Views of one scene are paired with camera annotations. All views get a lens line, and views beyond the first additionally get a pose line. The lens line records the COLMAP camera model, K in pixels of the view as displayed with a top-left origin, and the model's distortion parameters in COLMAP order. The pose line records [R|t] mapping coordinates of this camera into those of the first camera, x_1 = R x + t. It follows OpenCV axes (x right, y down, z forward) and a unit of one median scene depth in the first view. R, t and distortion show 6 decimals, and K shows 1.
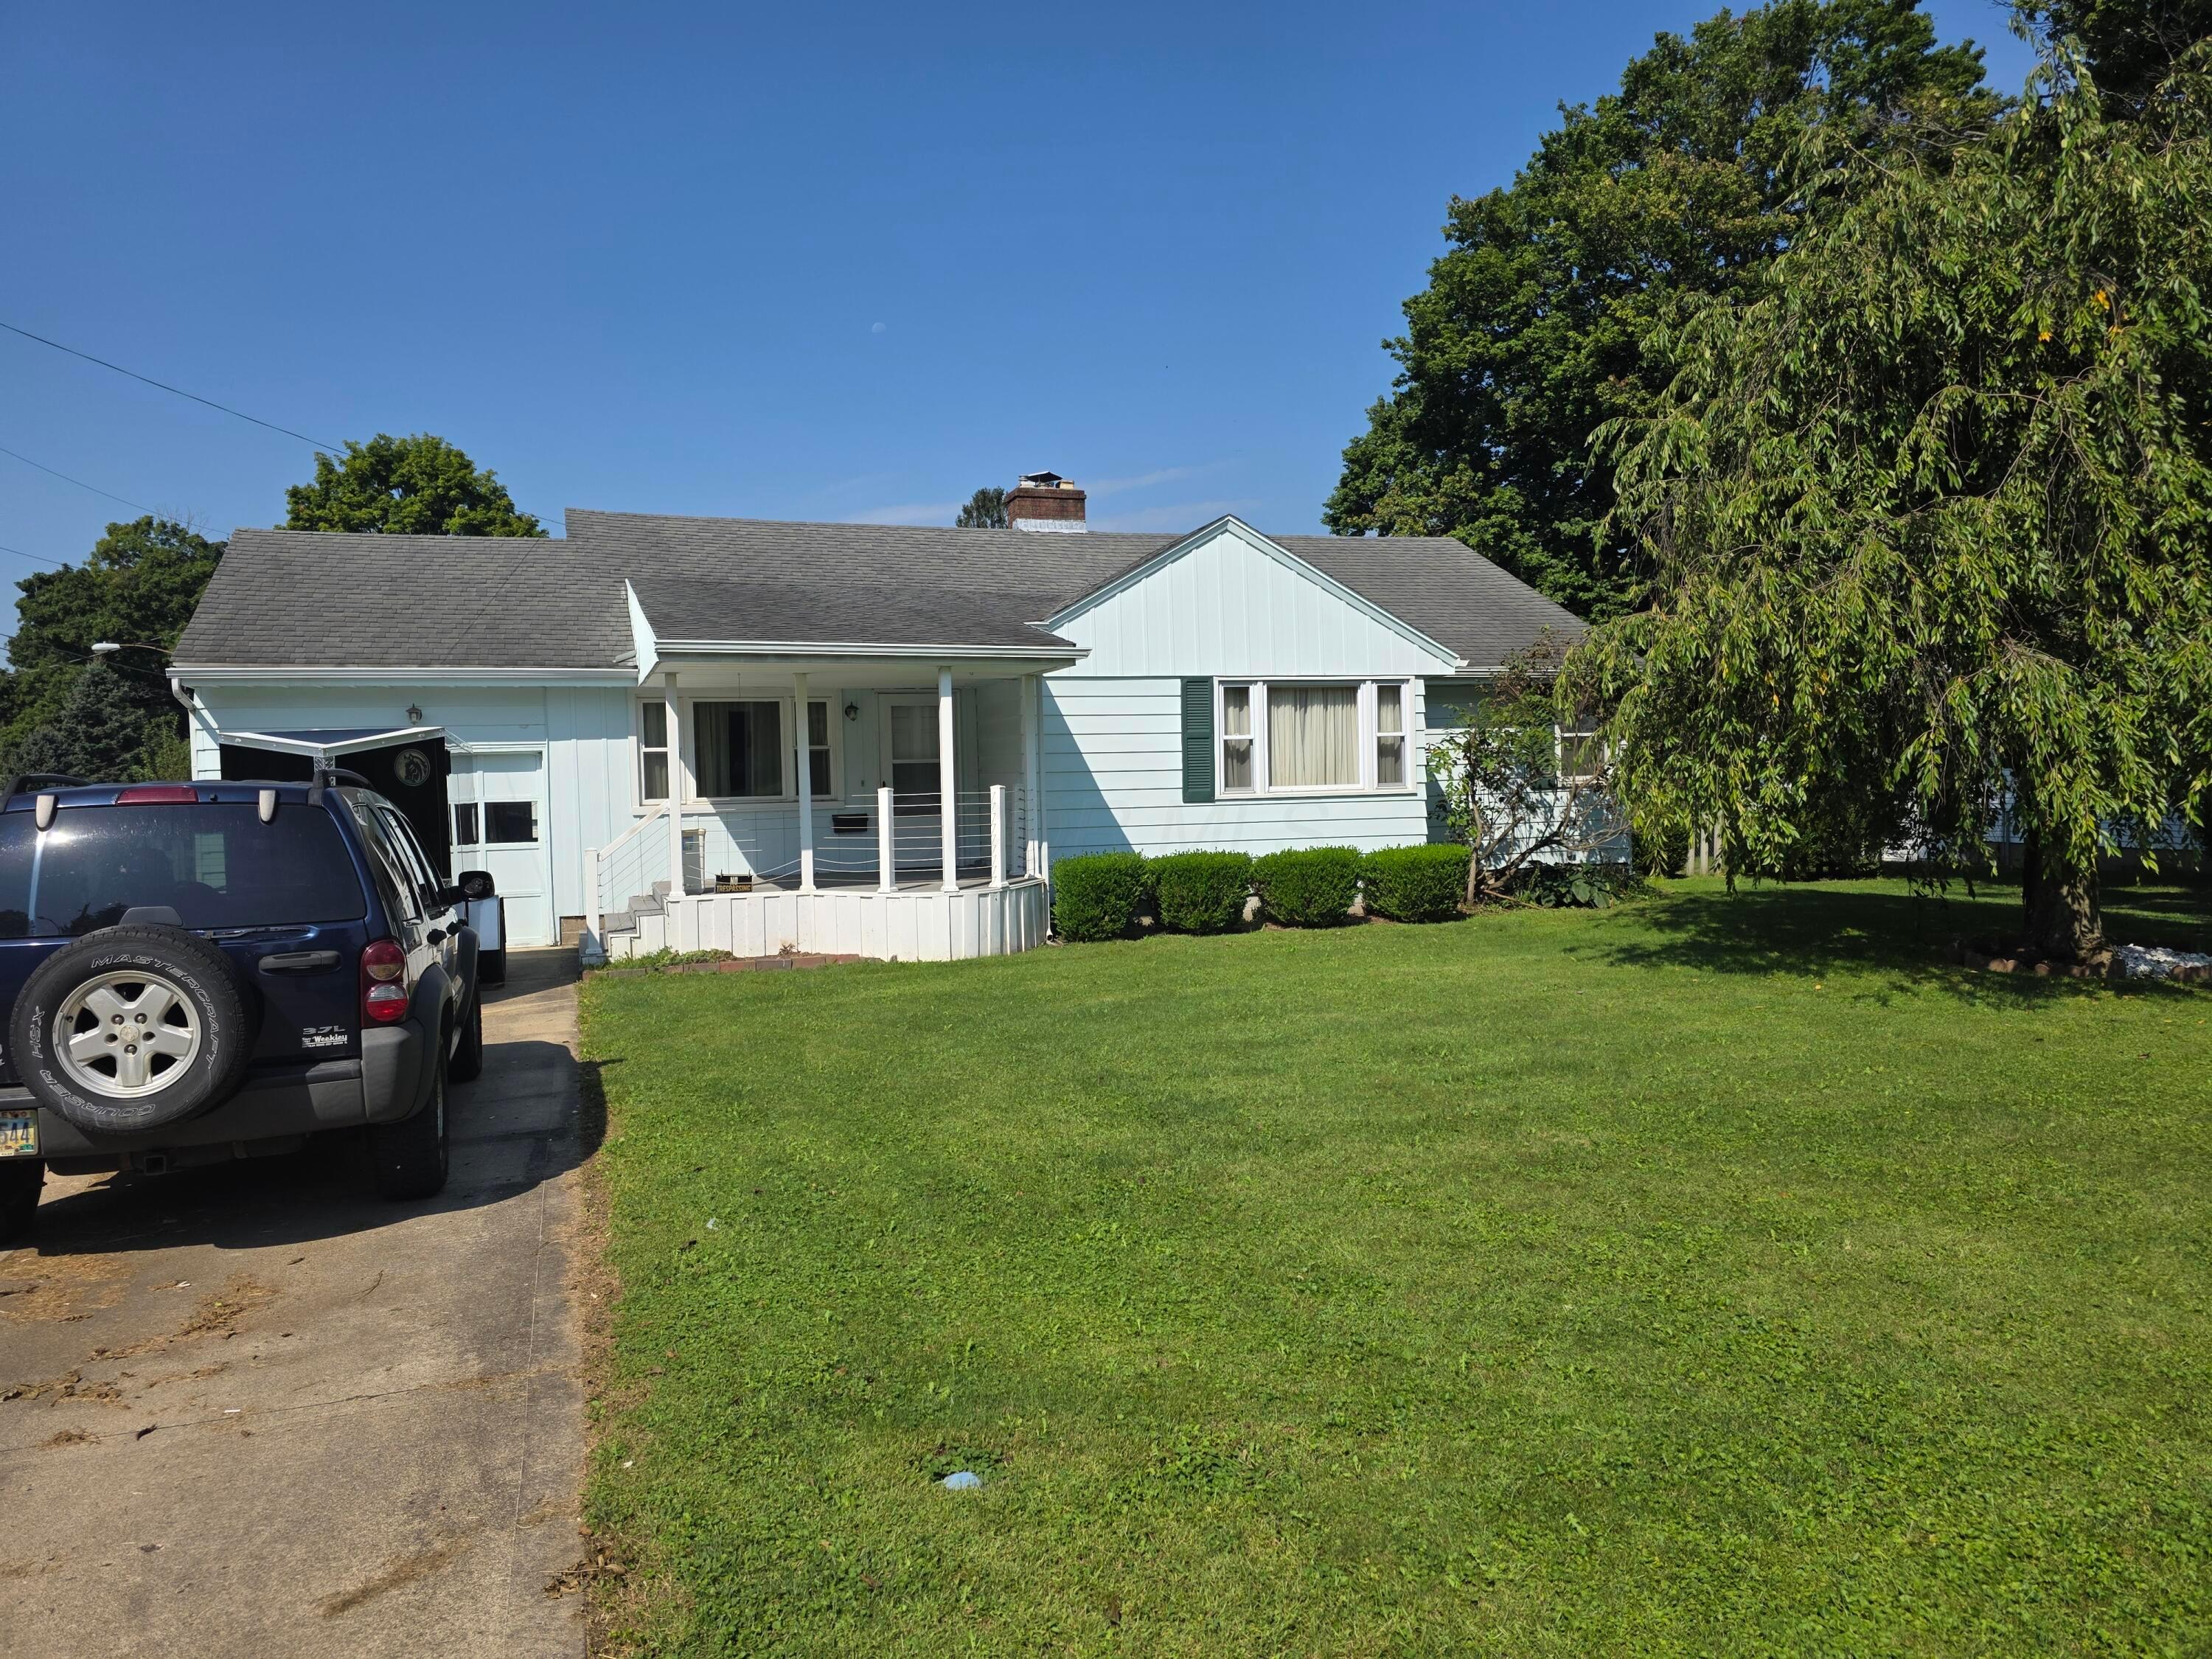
lens RADIAL K [[1493.3, 0, 1083.1], [0, 1493.3, 831.3], [0, 0, 1]] dist [0.057645, -0.055827]
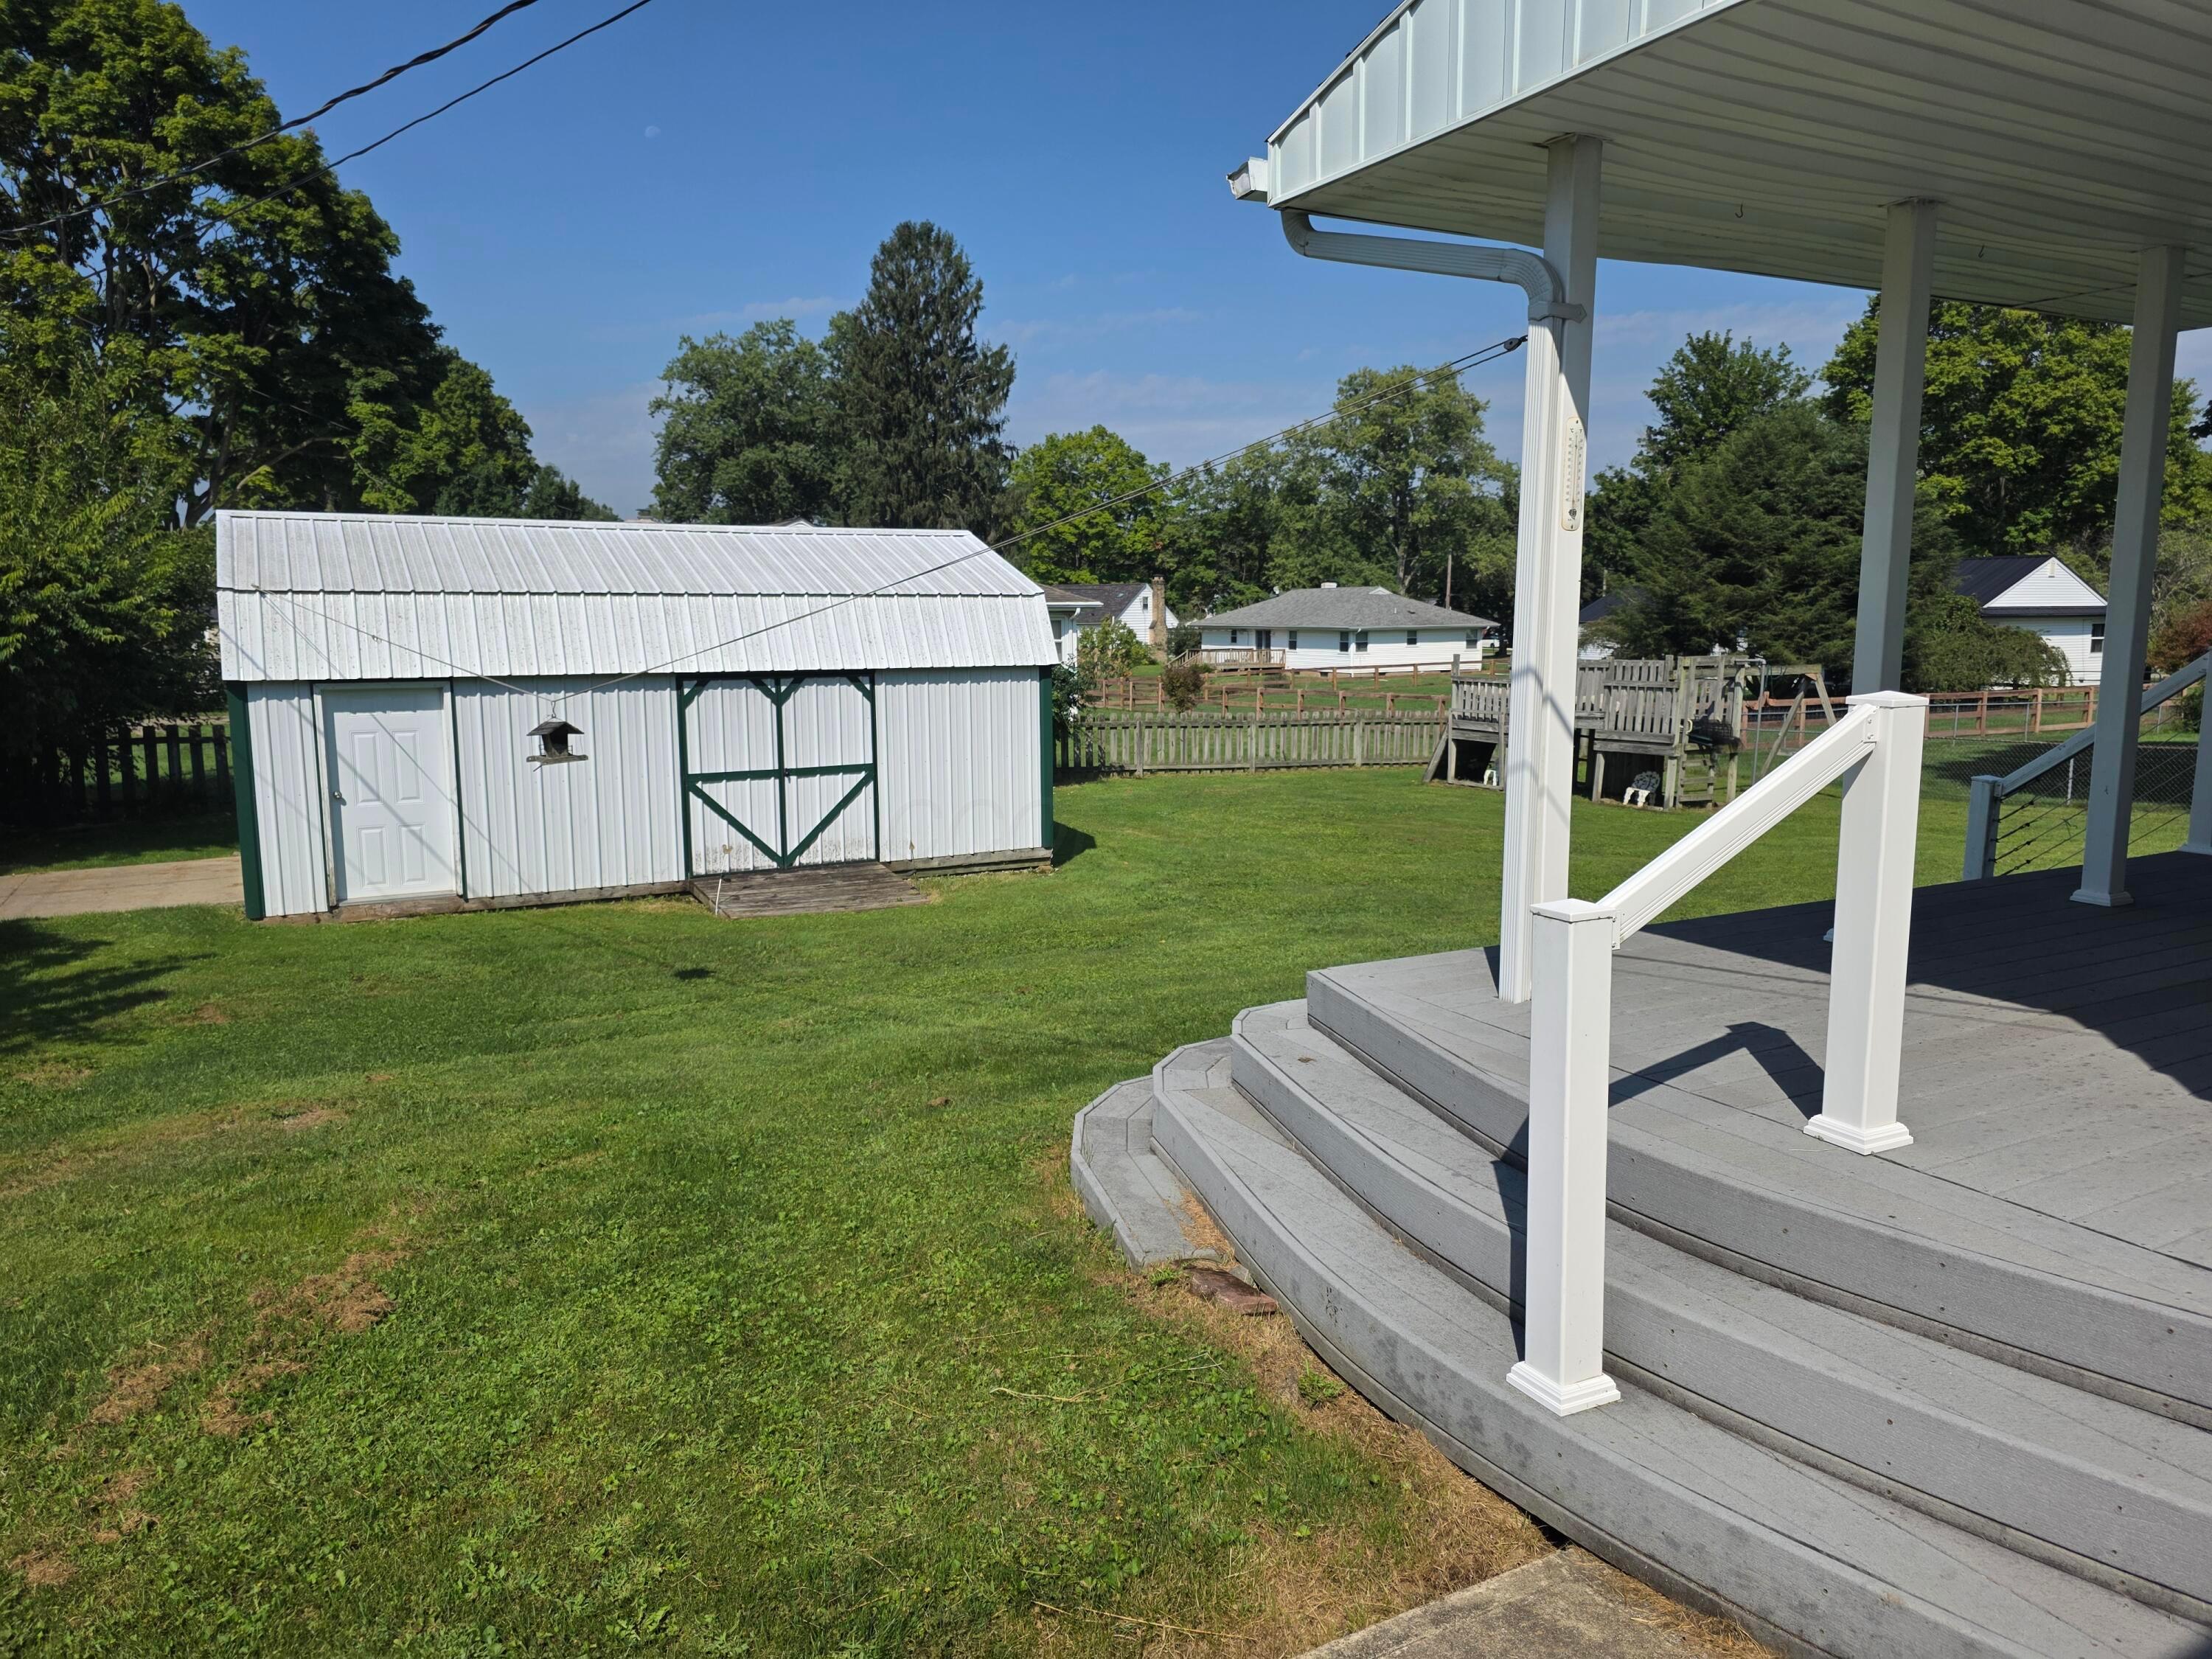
lens RADIAL K [[1493.3, 0, 1106.9], [0, 1493.3, 827.6], [0, 0, 1]] dist [0.057645, -0.055827]
pose [[0.986556, -0.002020, 0.163409, -0.607277], [-0.015202, 0.994453, 0.104075, -0.024851], [-0.162713, -0.105160, 0.981053, 1.314249]]
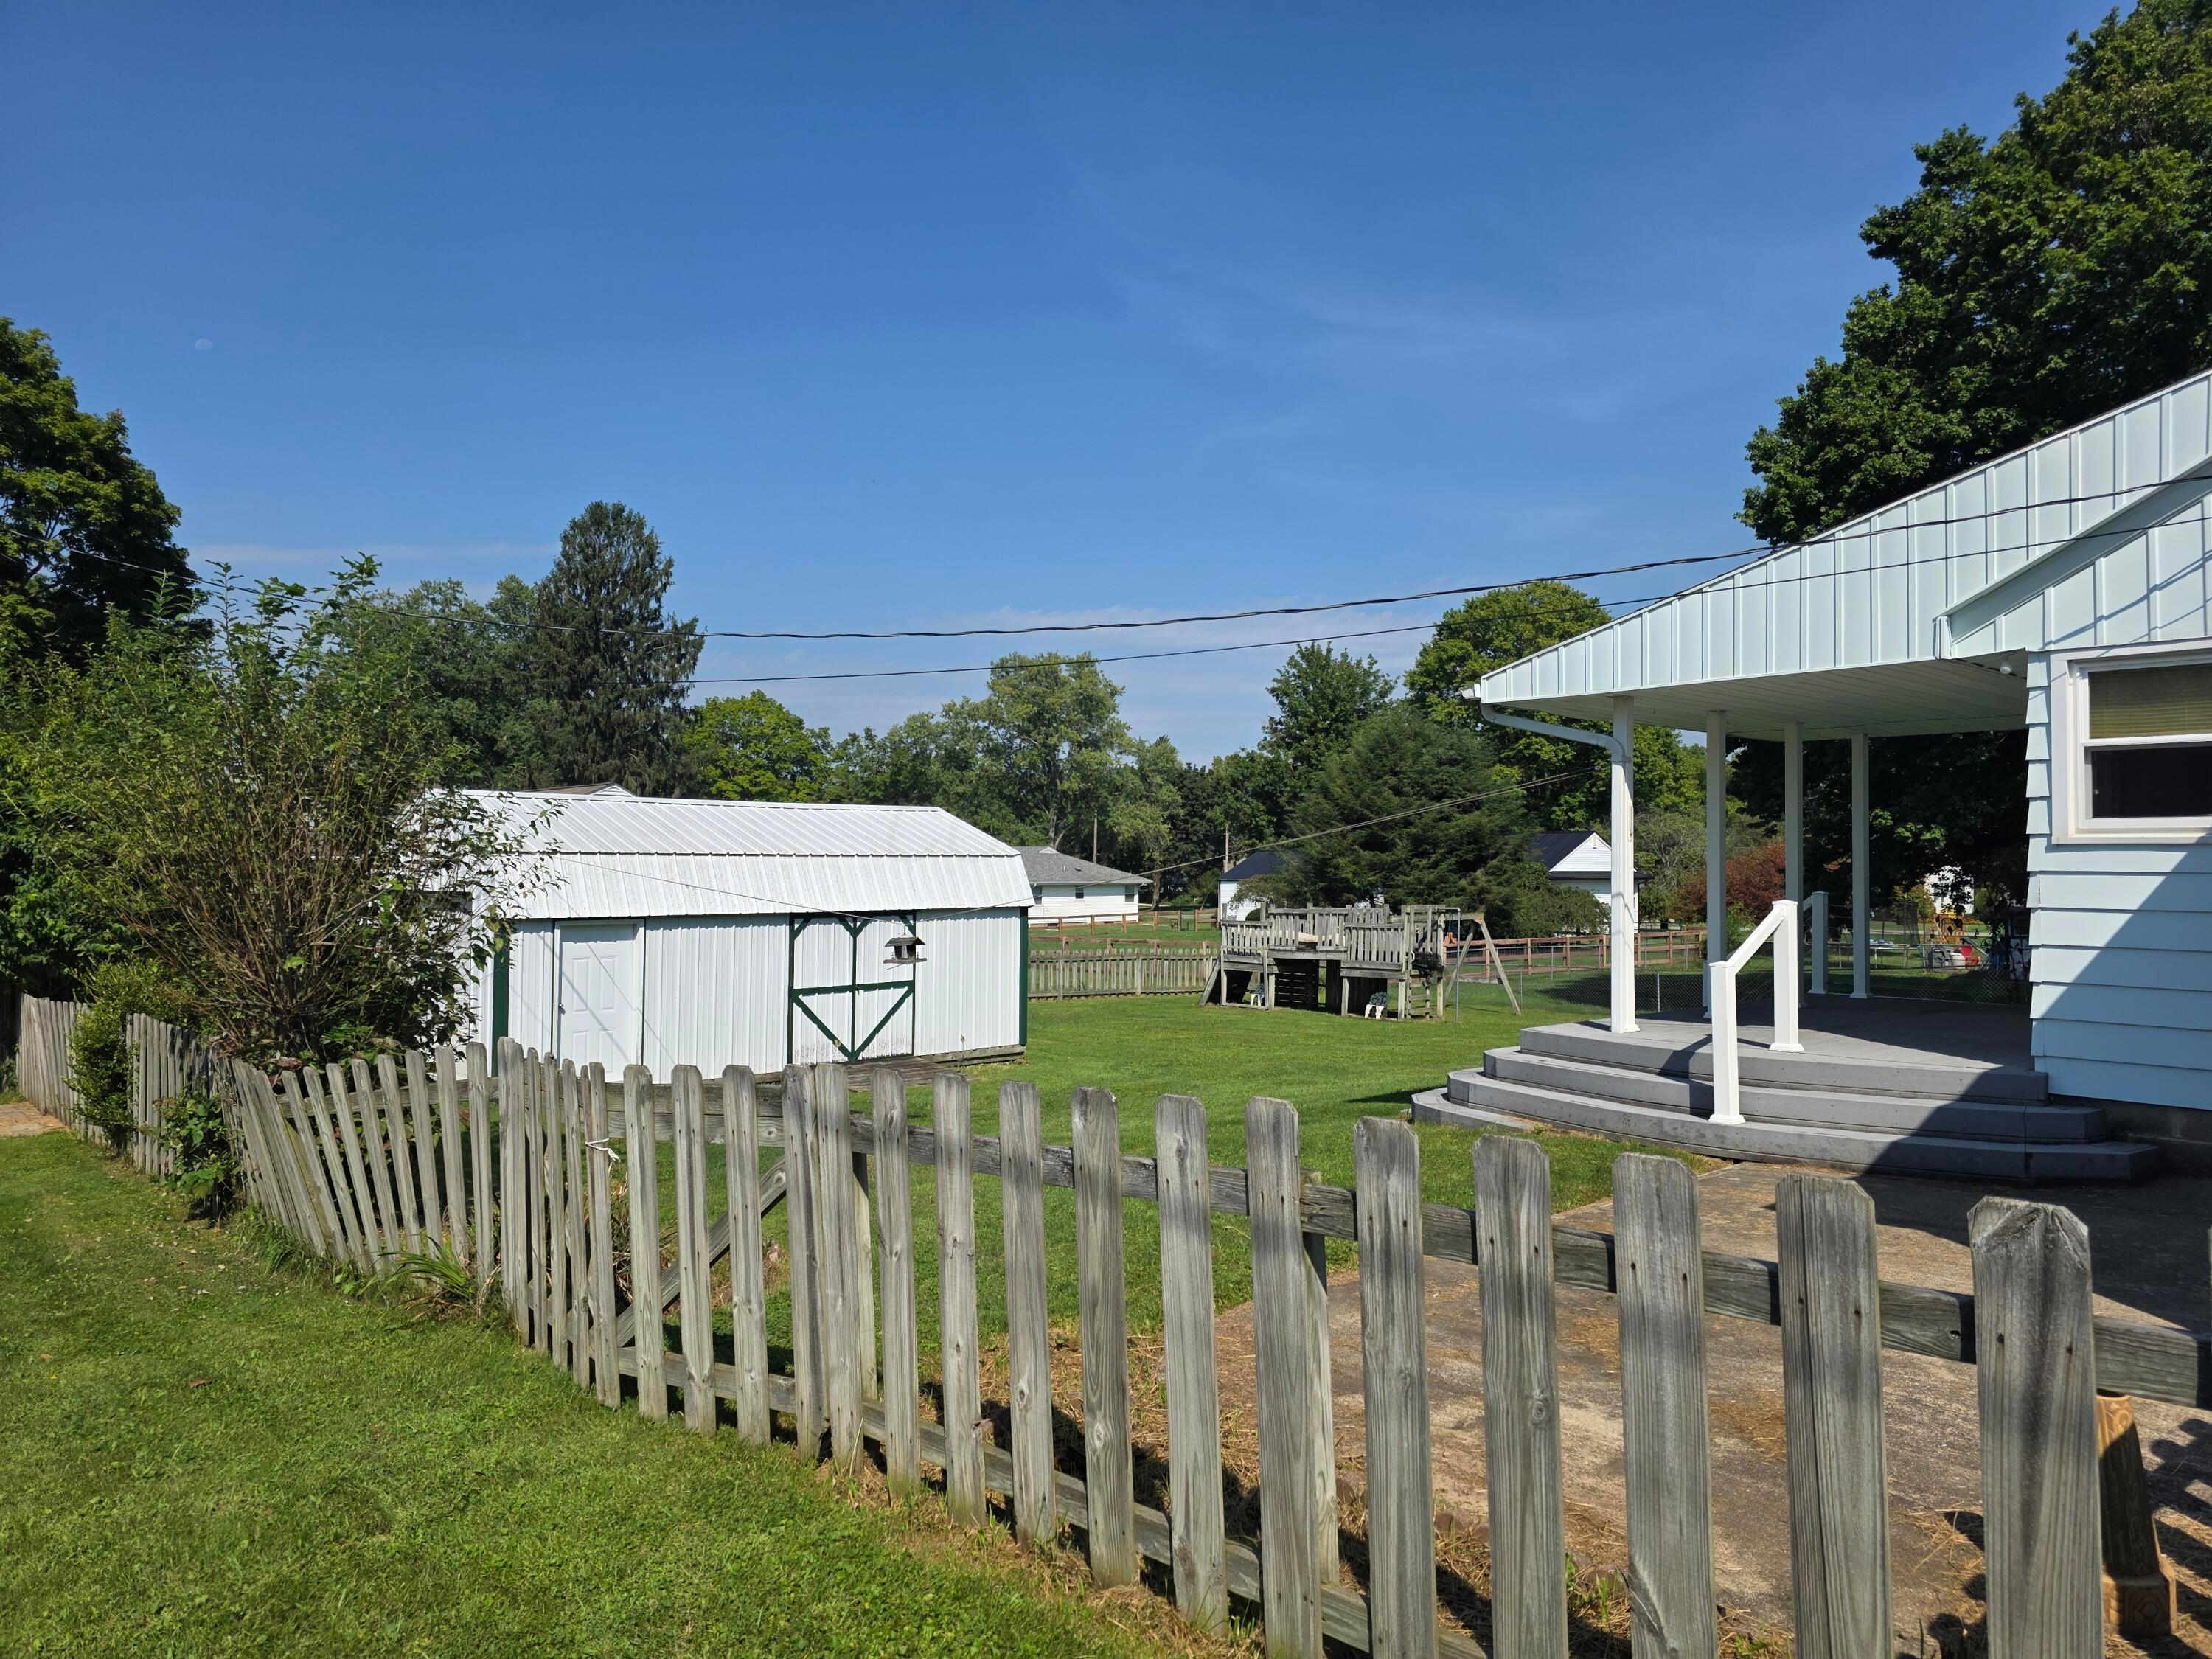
lens RADIAL K [[1493.3, 0, 1107.7], [0, 1493.3, 824.5], [0, 0, 1]] dist [0.057645, -0.055827]
pose [[0.911577, 0.040322, 0.409148, -0.930066], [-0.011760, 0.997329, -0.072086, -0.008686], [-0.410962, 0.060900, 0.909616, 1.079802]]
